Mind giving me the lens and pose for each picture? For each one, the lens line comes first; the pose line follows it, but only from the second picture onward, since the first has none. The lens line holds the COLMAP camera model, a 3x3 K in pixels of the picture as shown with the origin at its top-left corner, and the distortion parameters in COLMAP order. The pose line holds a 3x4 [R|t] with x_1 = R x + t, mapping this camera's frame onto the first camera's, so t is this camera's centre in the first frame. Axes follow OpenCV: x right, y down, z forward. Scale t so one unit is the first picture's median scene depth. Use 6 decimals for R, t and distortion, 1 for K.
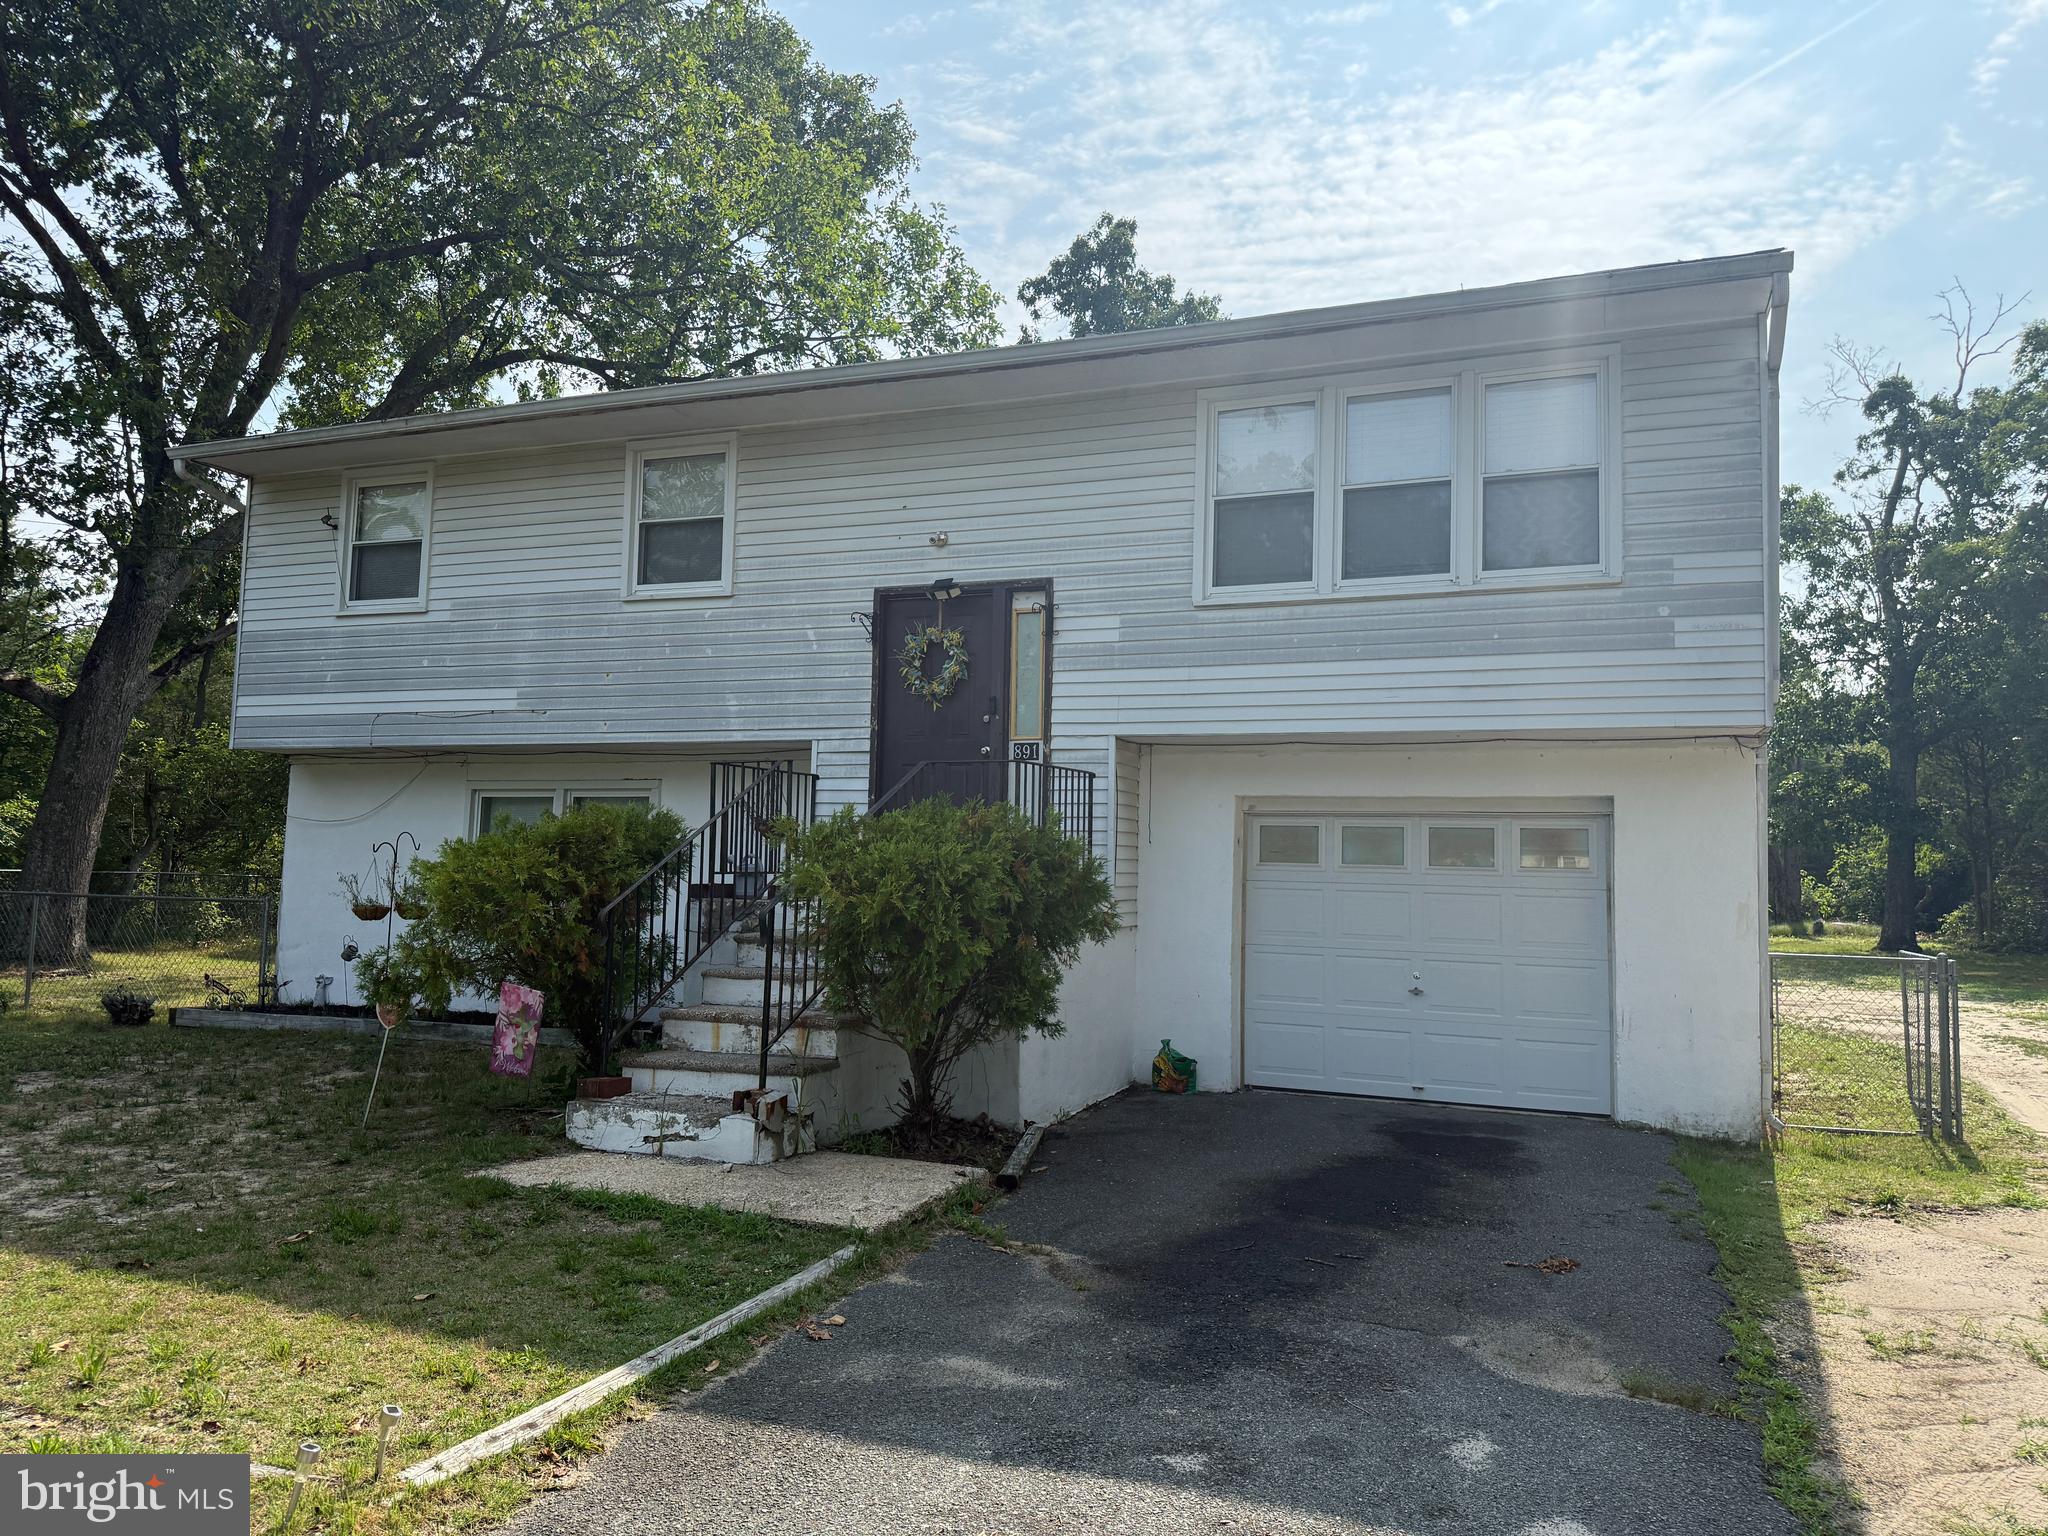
lens RADIAL K [[1434.6, 0, 1039.6], [0, 1434.6, 764.8], [0, 0, 1]] dist [0.104077, -0.151792]
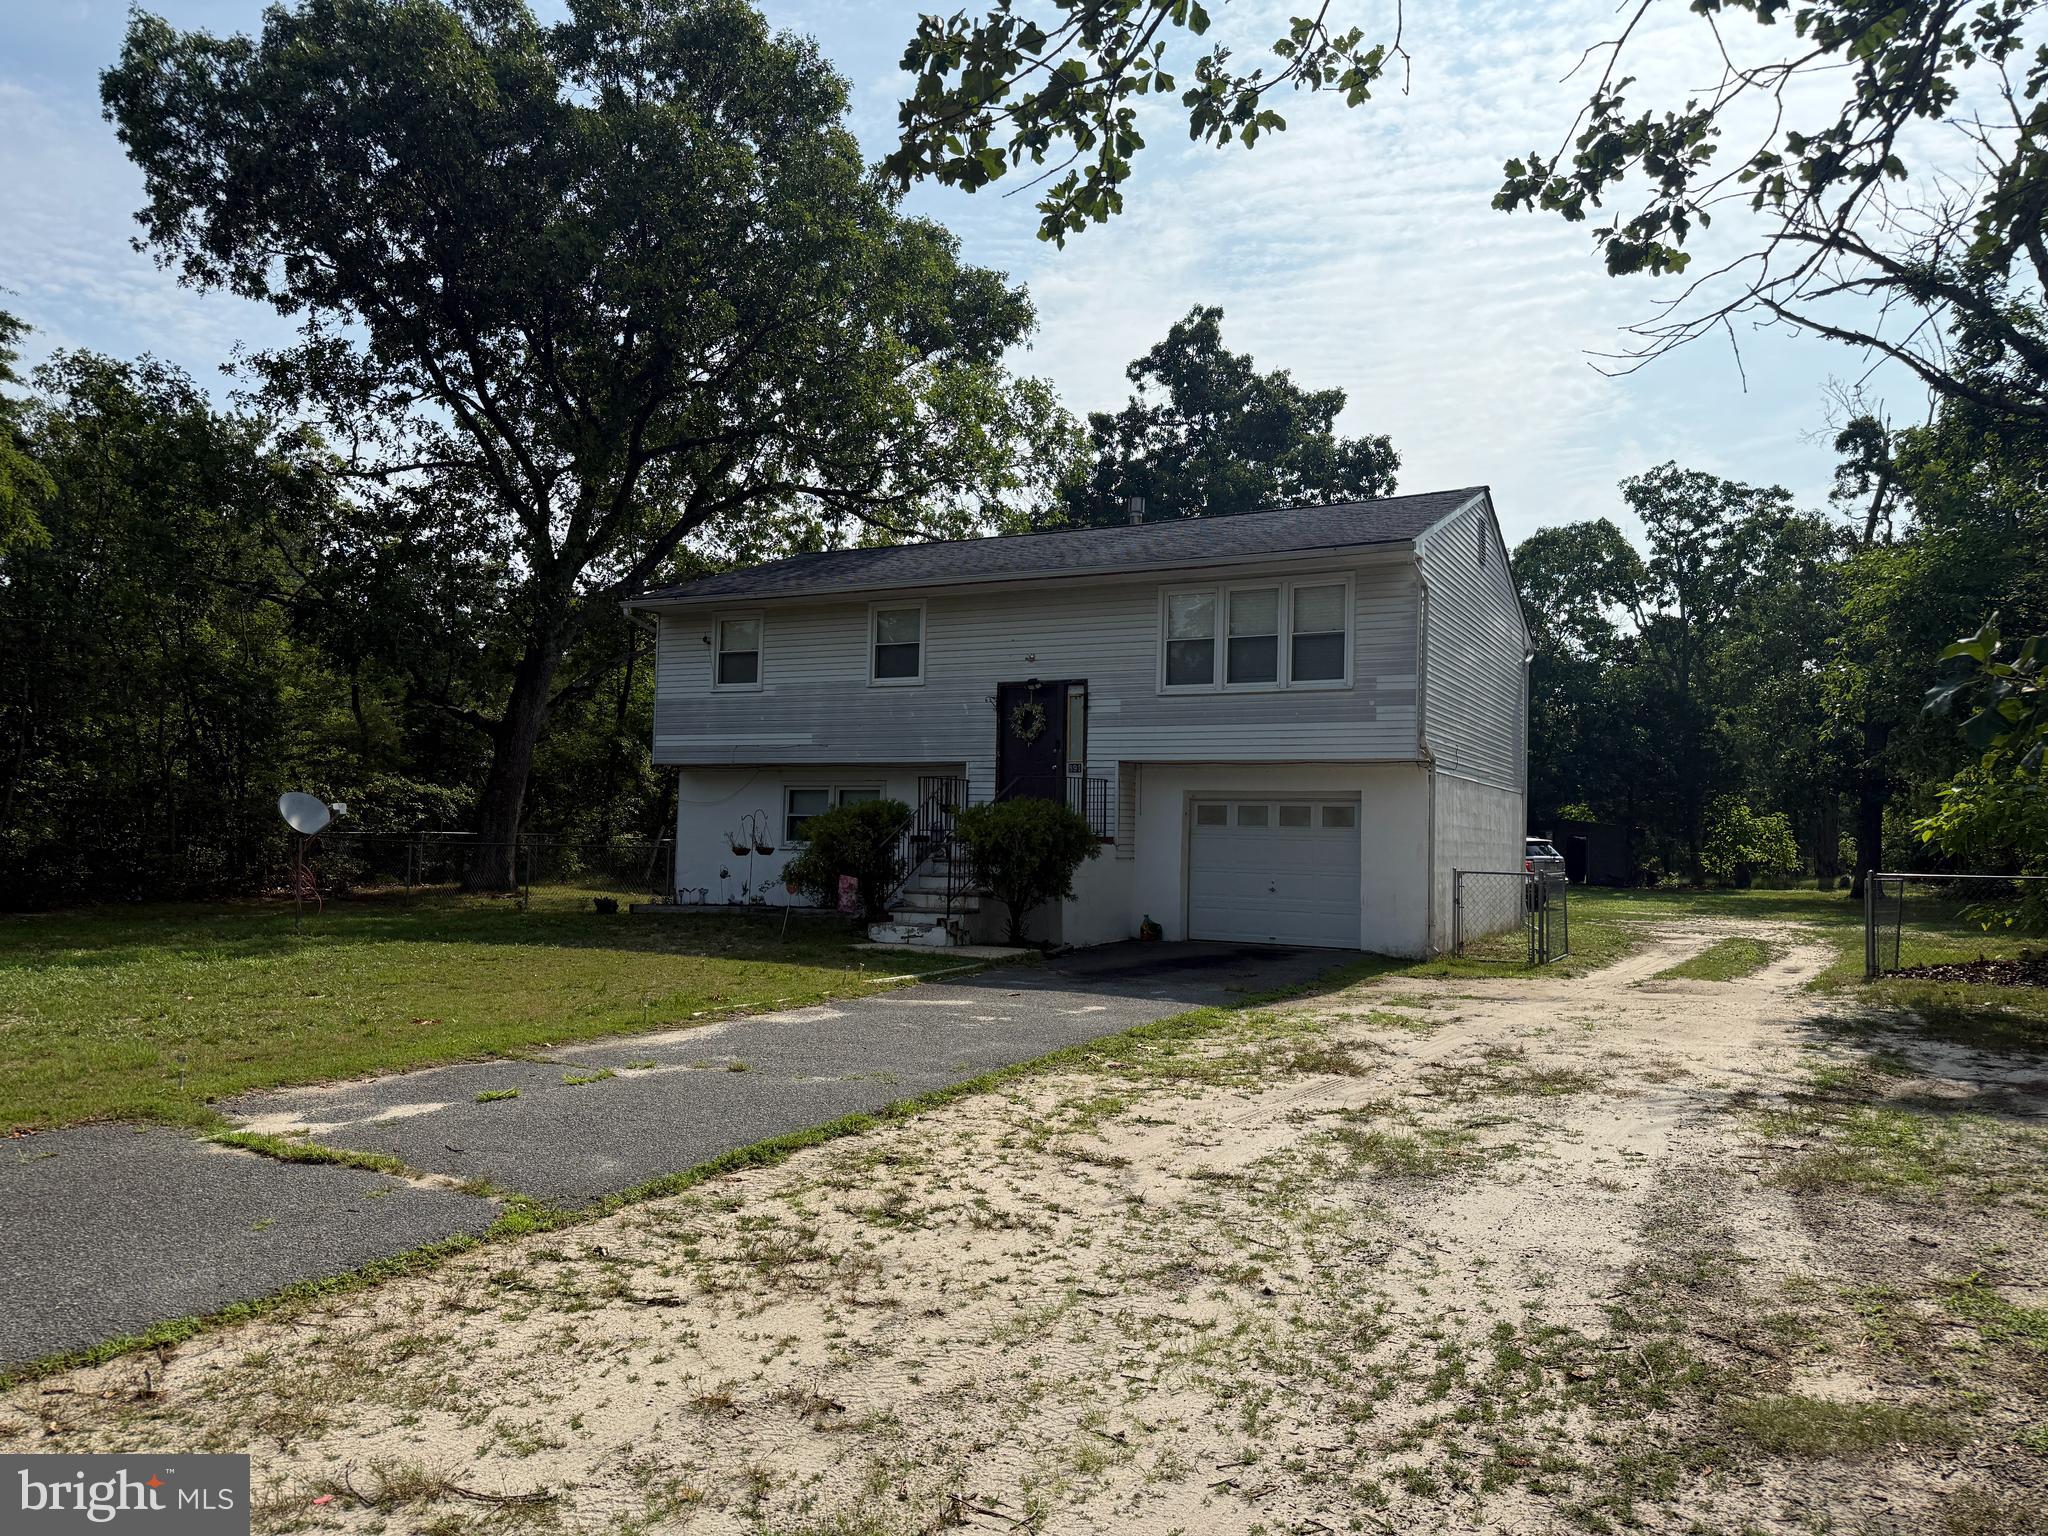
lens RADIAL K [[1455.3, 0, 1014.0], [0, 1455.3, 764.8], [0, 0, 1]] dist [0.008240, -0.001429]
pose [[0.992187, -0.008050, -0.124500, 0.150167], [0.010952, 0.999684, 0.022646, -0.057894], [0.124278, -0.023833, 0.991961, -0.940502]]
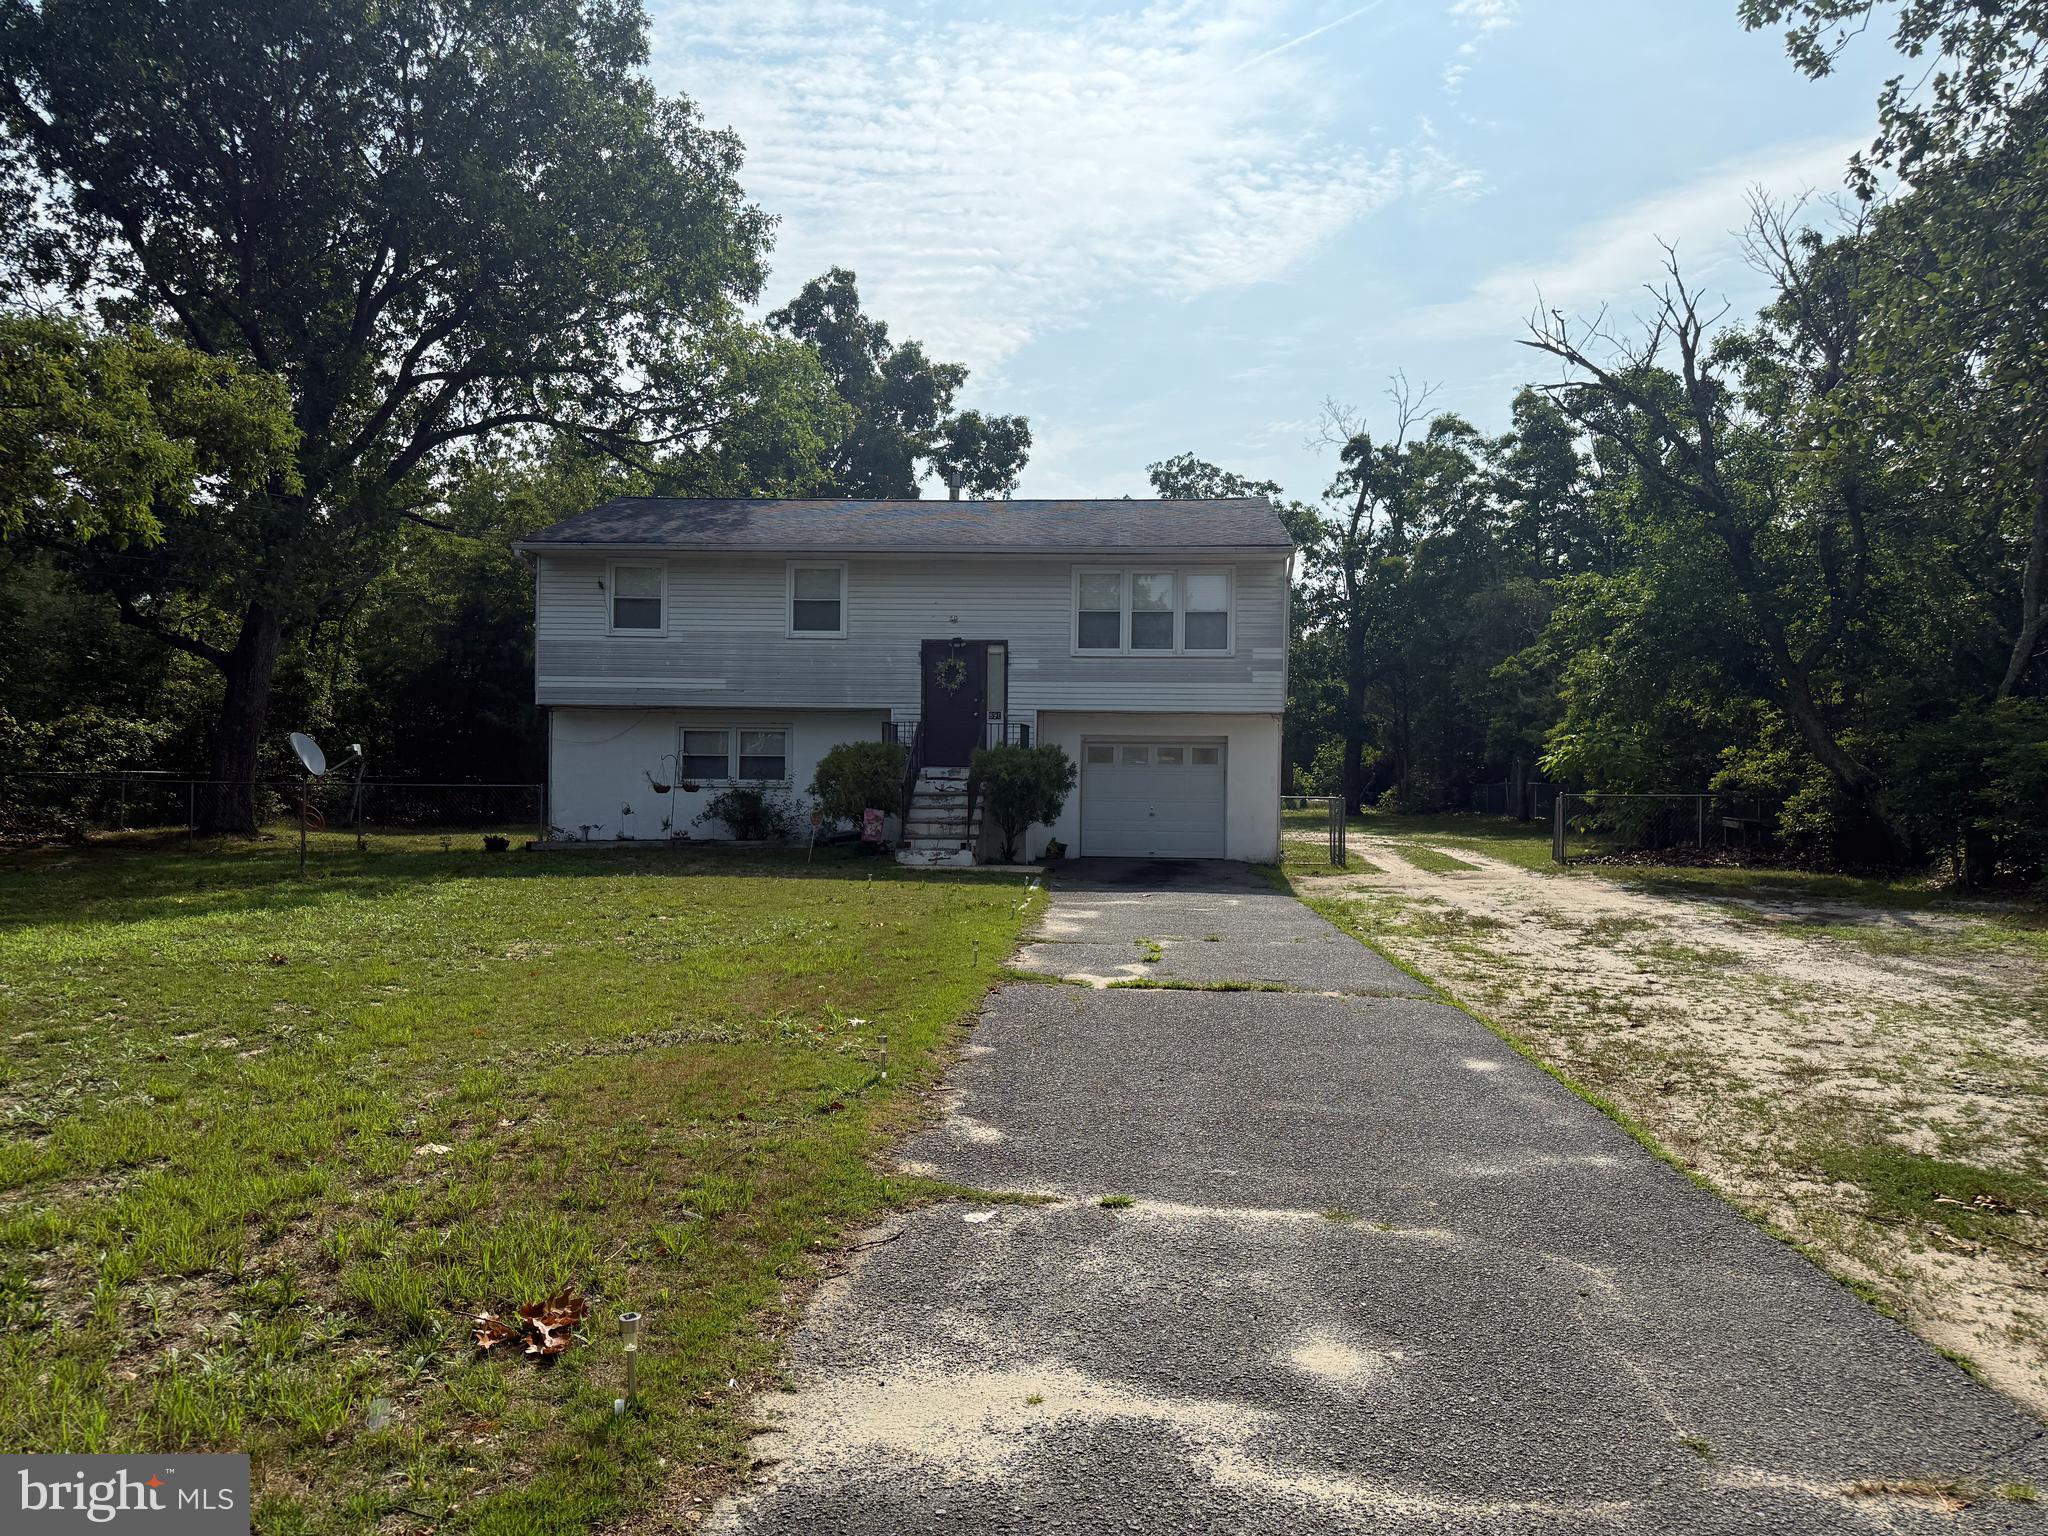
lens RADIAL K [[1434.6, 0, 1039.6], [0, 1434.6, 764.8], [0, 0, 1]] dist [0.104077, -0.151792]
pose [[0.953881, -0.006487, 0.300115, -0.615297], [-0.015012, 0.997485, 0.069275, -0.088436], [-0.299810, -0.070585, 0.951384, -1.181918]]
